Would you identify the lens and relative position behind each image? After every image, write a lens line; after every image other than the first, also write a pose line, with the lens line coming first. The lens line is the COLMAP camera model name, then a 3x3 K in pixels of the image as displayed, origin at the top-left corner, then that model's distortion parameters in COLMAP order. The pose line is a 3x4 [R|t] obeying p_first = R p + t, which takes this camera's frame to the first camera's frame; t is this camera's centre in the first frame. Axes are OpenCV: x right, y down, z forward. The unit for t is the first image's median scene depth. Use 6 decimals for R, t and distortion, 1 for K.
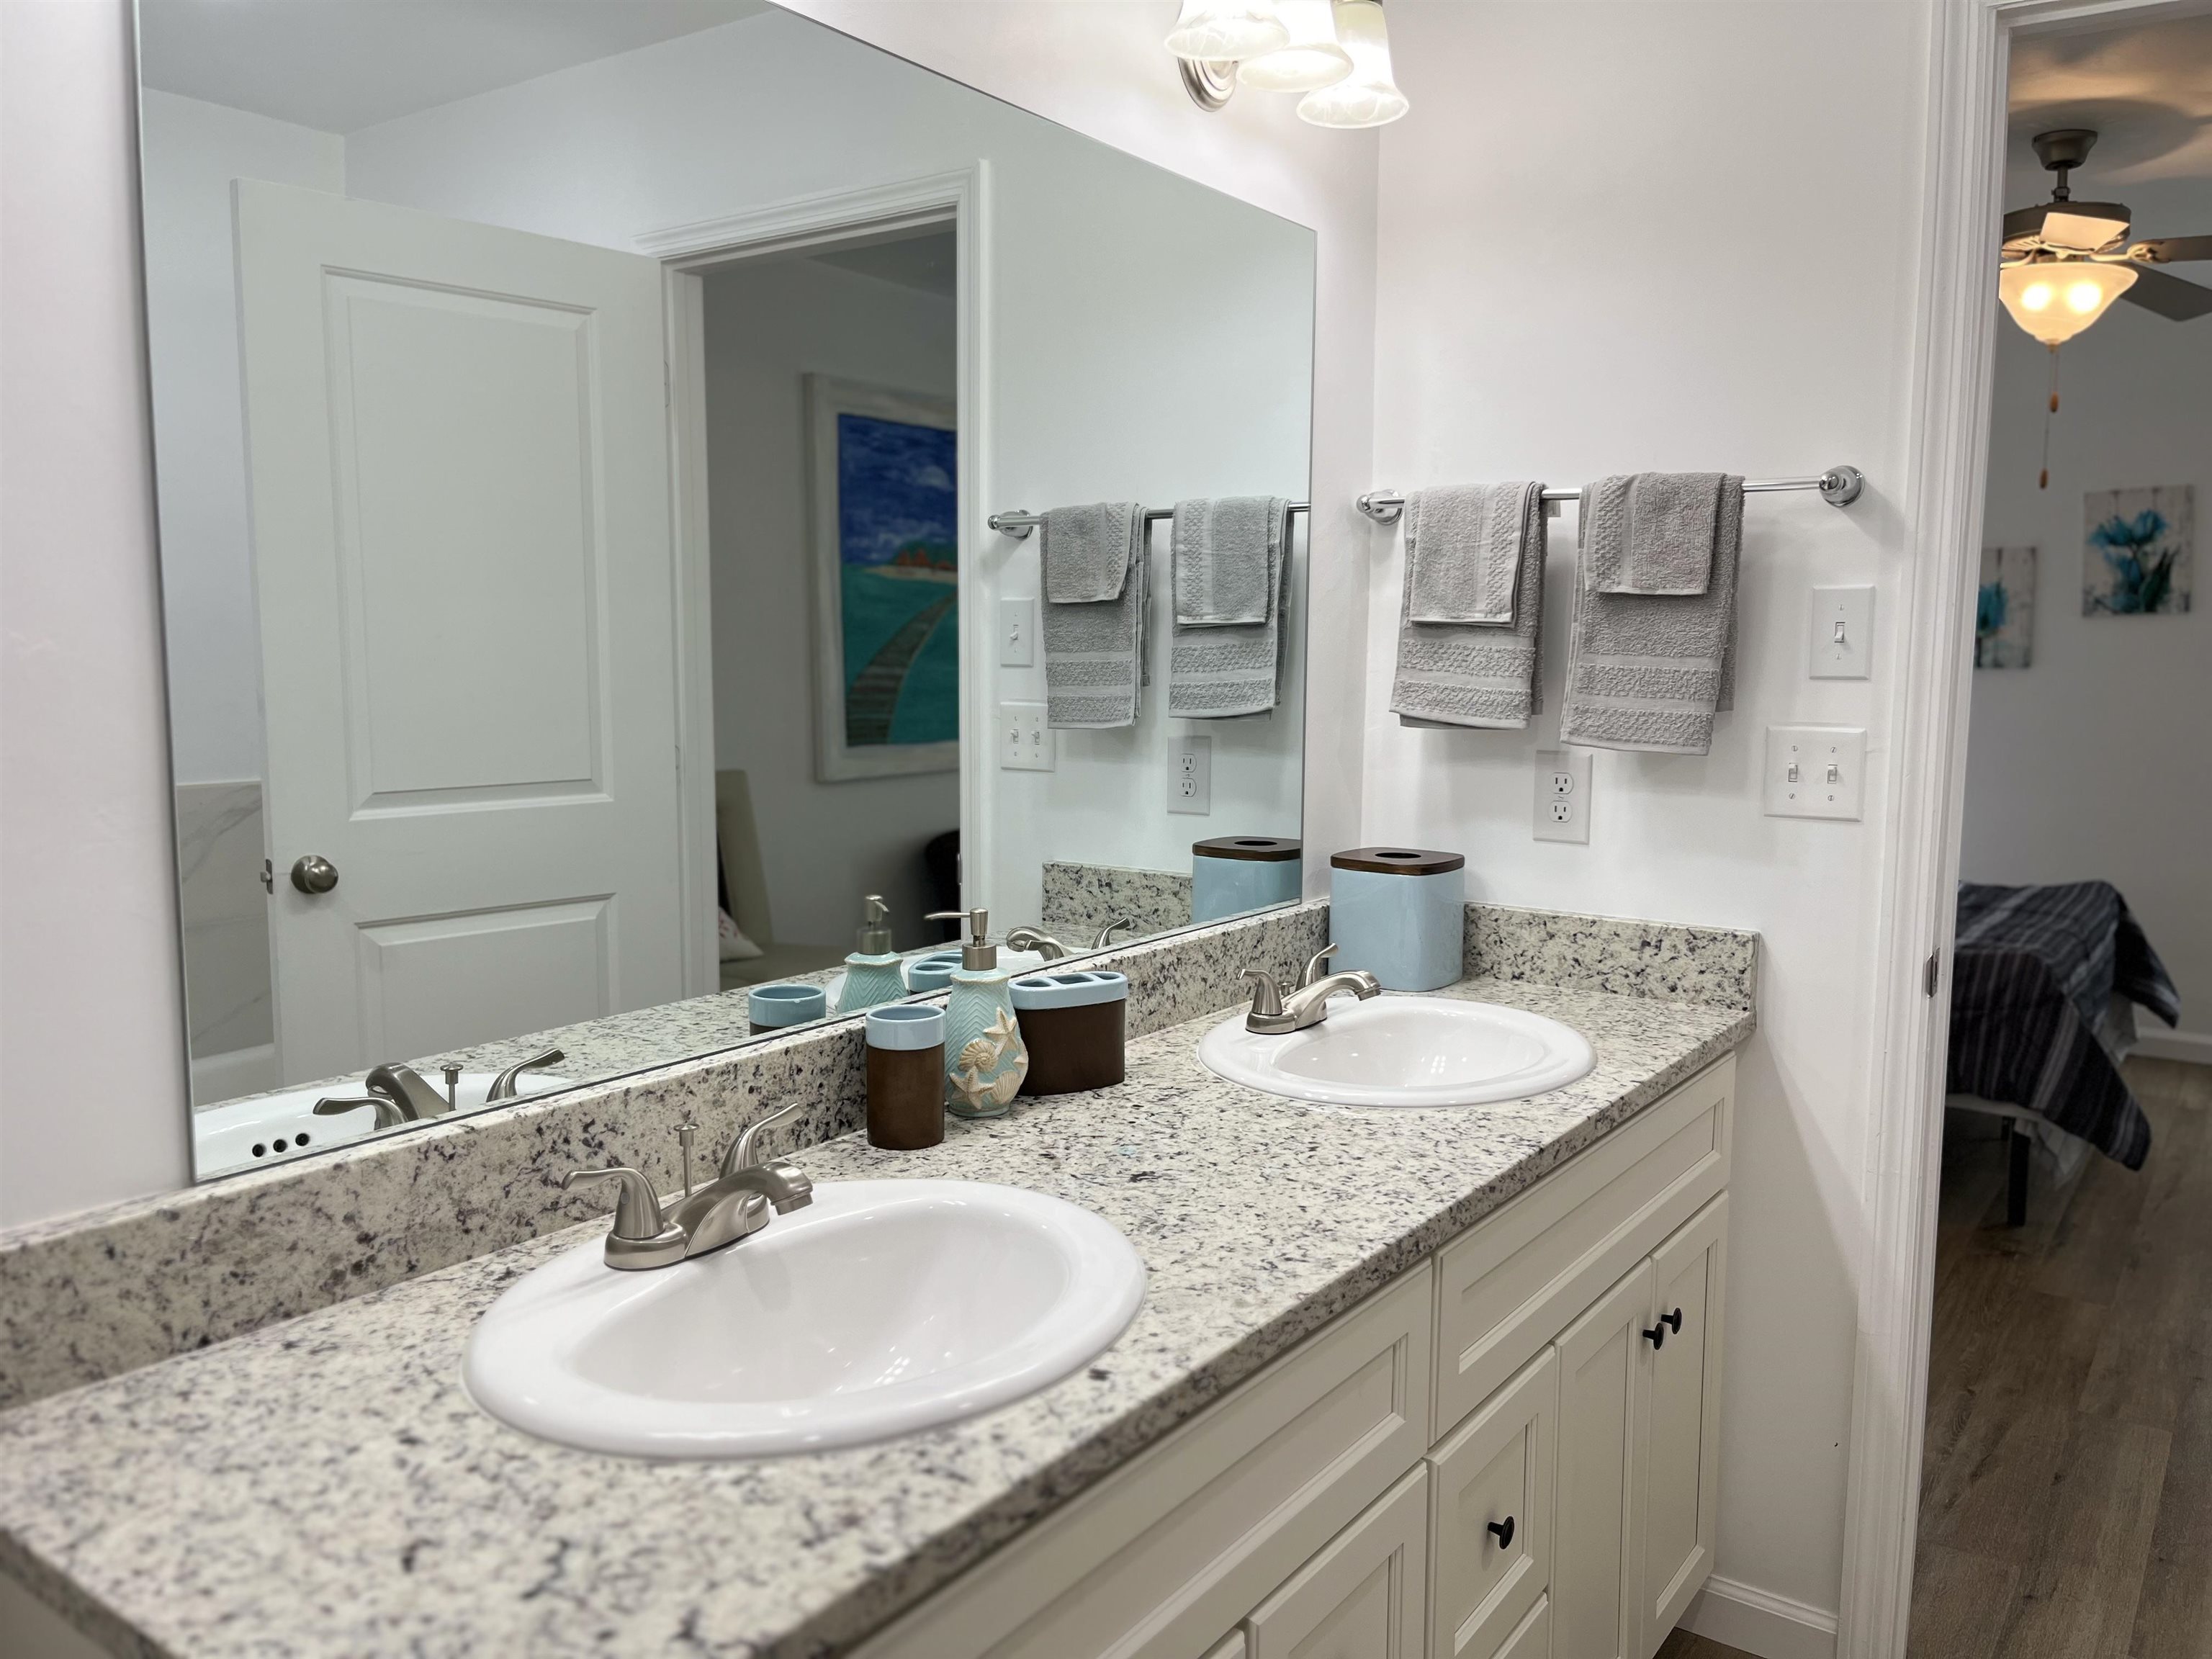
lens RADIAL K [[1661.4, 0, 1100.5], [0, 1661.4, 830.9], [0, 0, 1]] dist [0.015467, -0.045447]
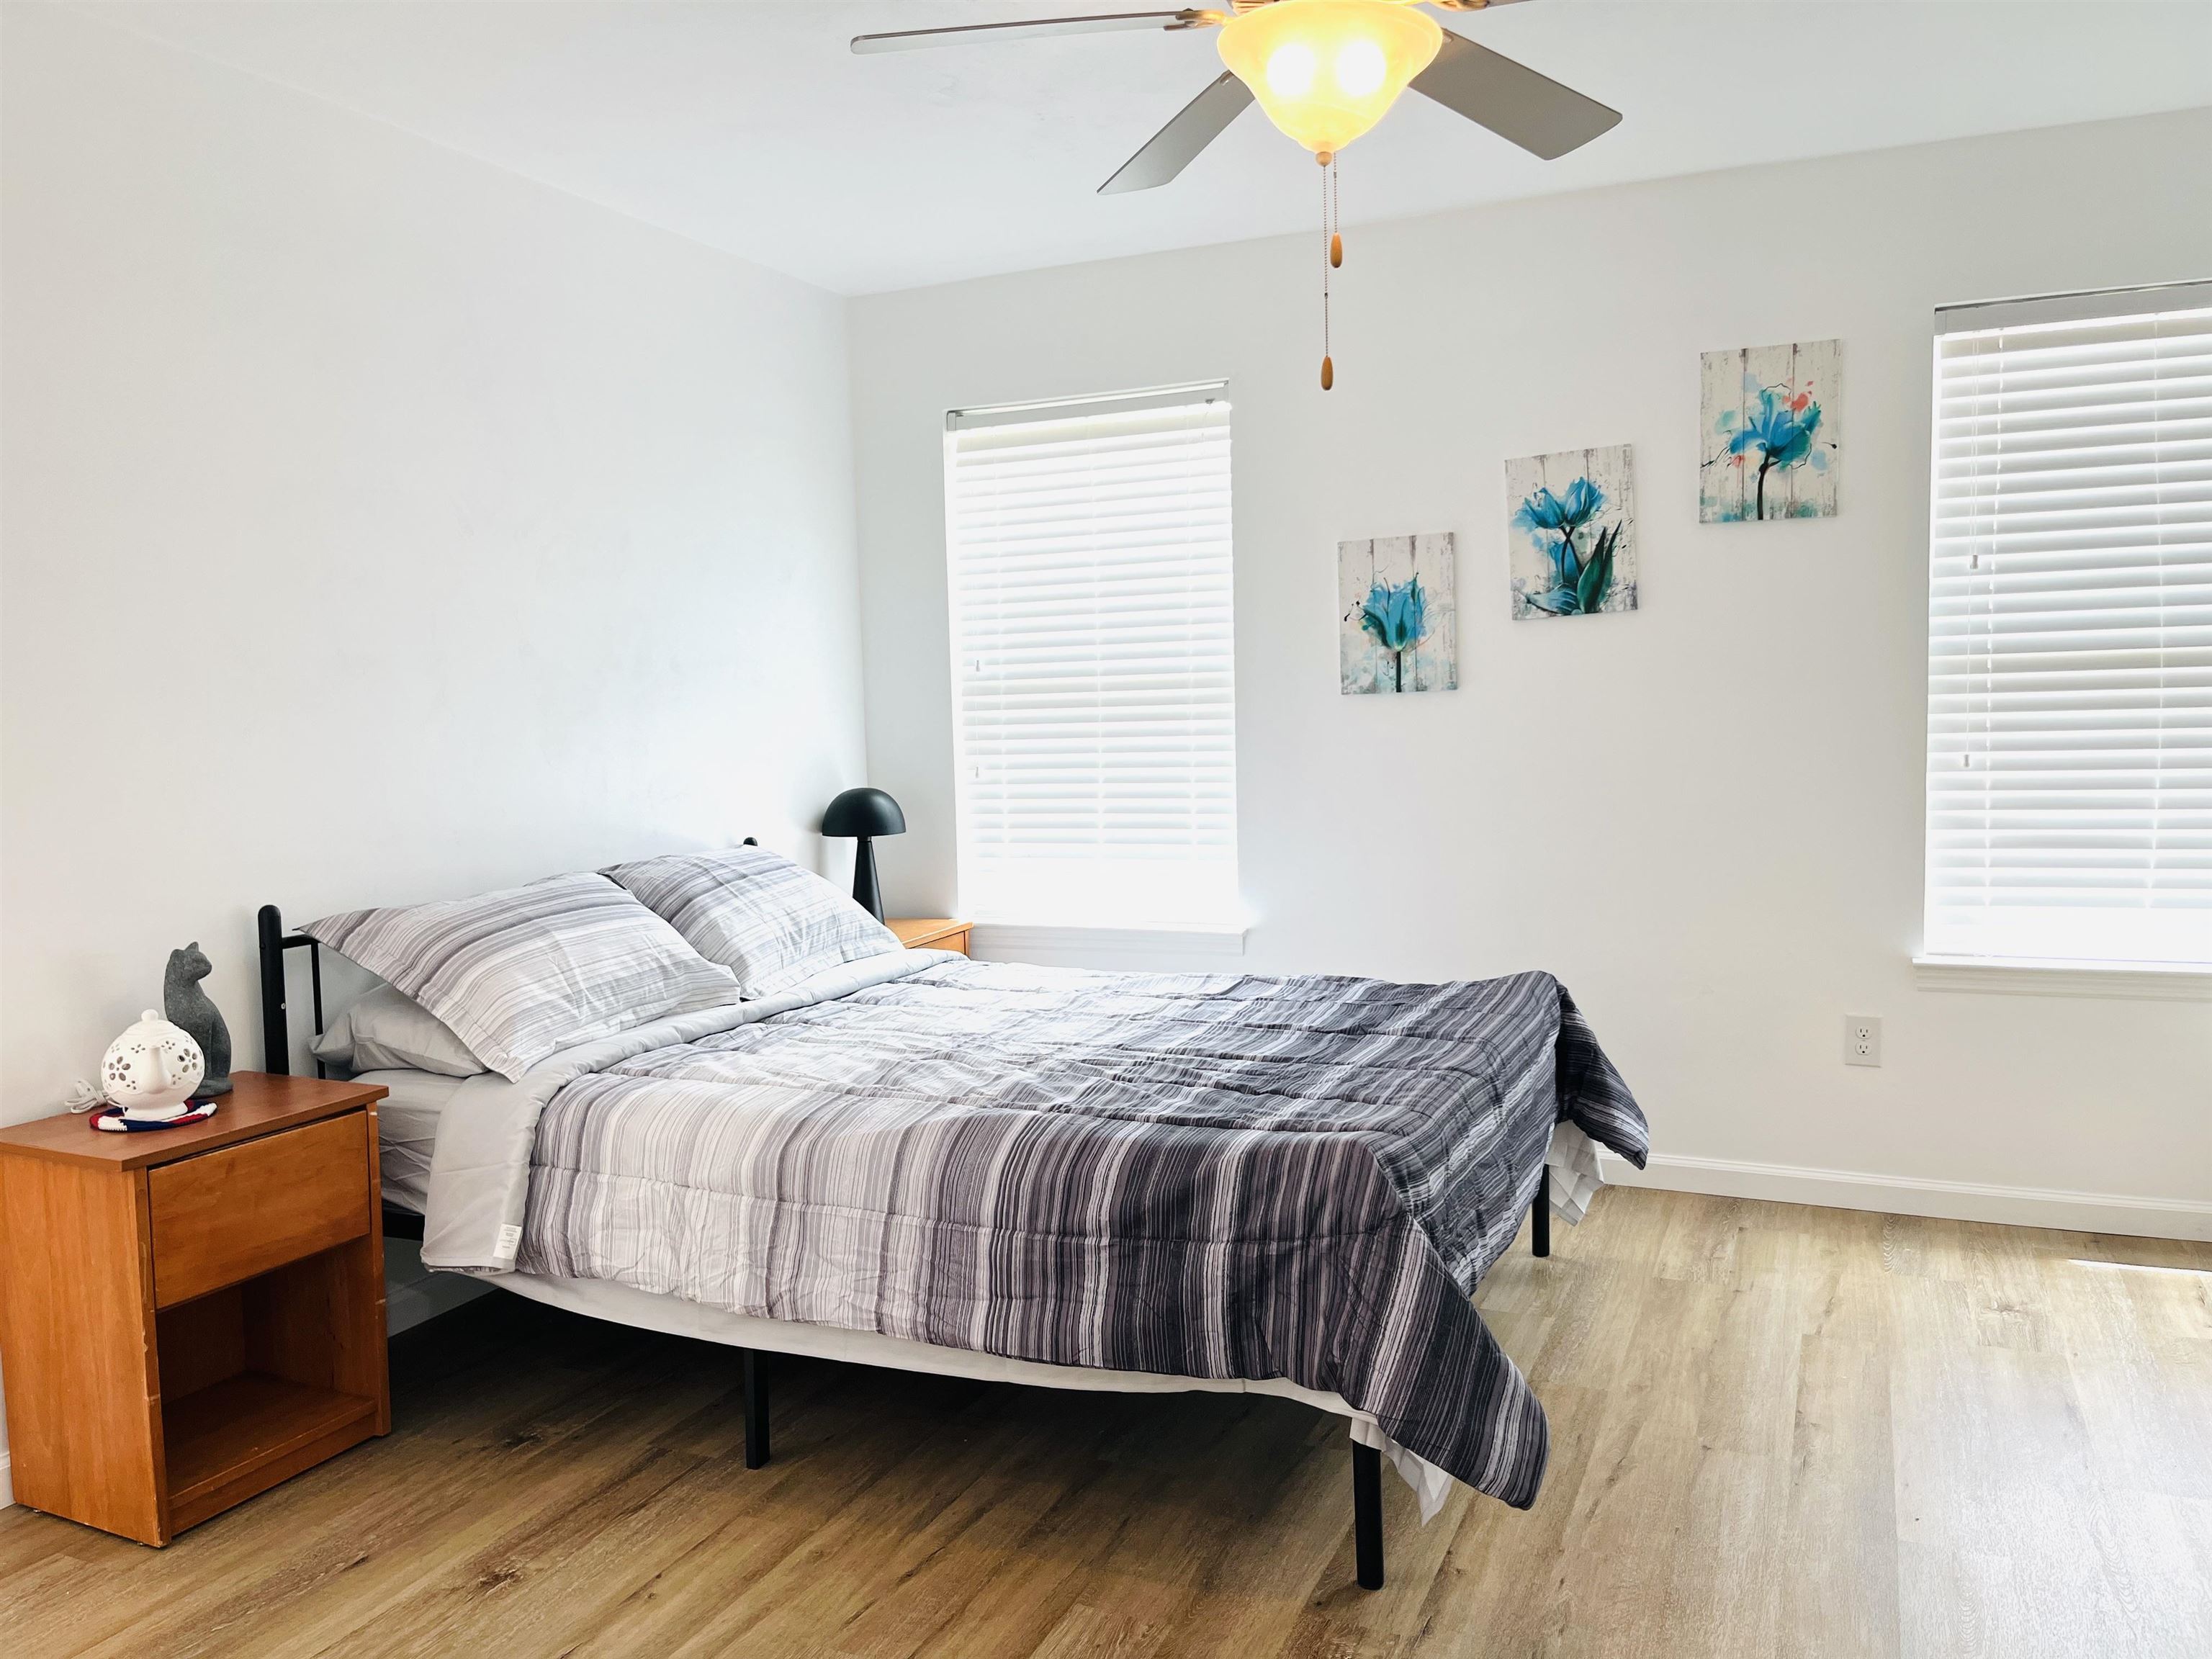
lens RADIAL K [[1661.4, 0, 1112.7], [0, 1661.4, 827.4], [0, 0, 1]] dist [0.015467, -0.045447]
pose [[0.976753, -0.050332, 0.208377, 0.274197], [0.058312, 0.997775, -0.032328, -0.021624], [-0.206286, 0.043727, 0.977514, 0.324844]]
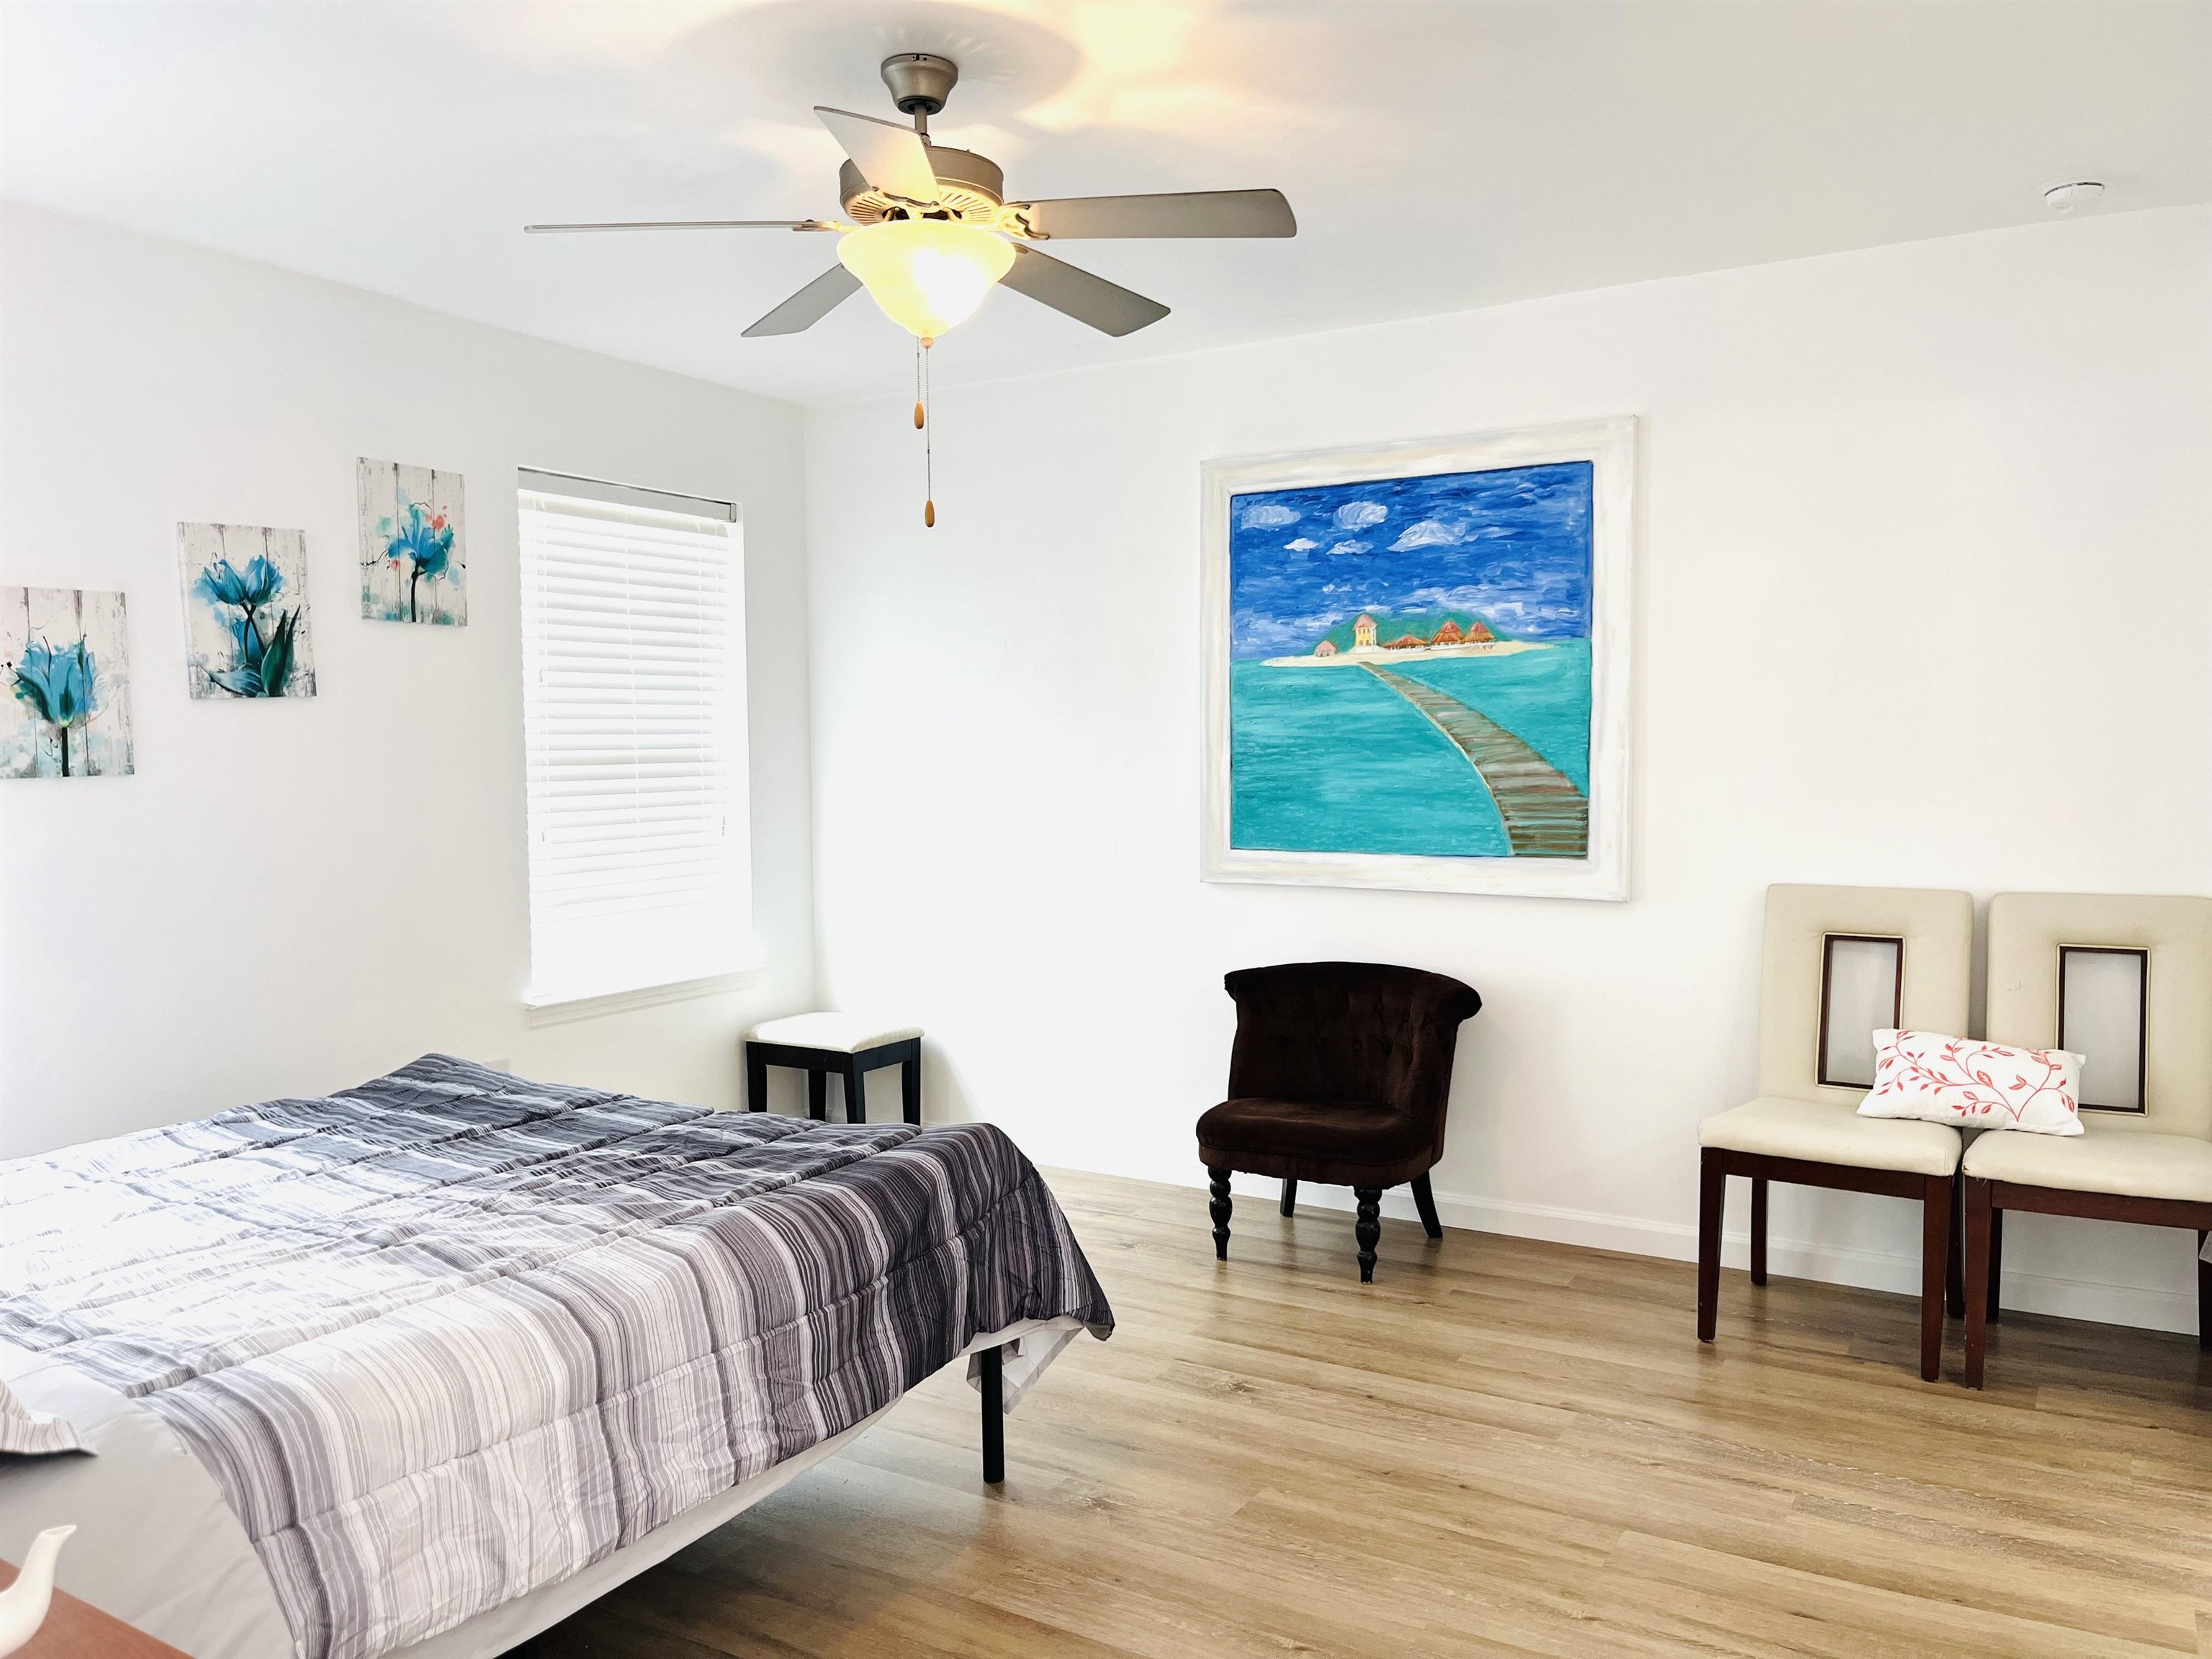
lens RADIAL K [[1661.4, 0, 1103.9], [0, 1661.4, 828.9], [0, 0, 1]] dist [0.015467, -0.045447]
pose [[-0.094733, -0.052846, 0.994099, -0.159515], [0.118031, 0.990950, 0.063927, -0.083627], [-0.988481, 0.123391, -0.087638, 0.774850]]
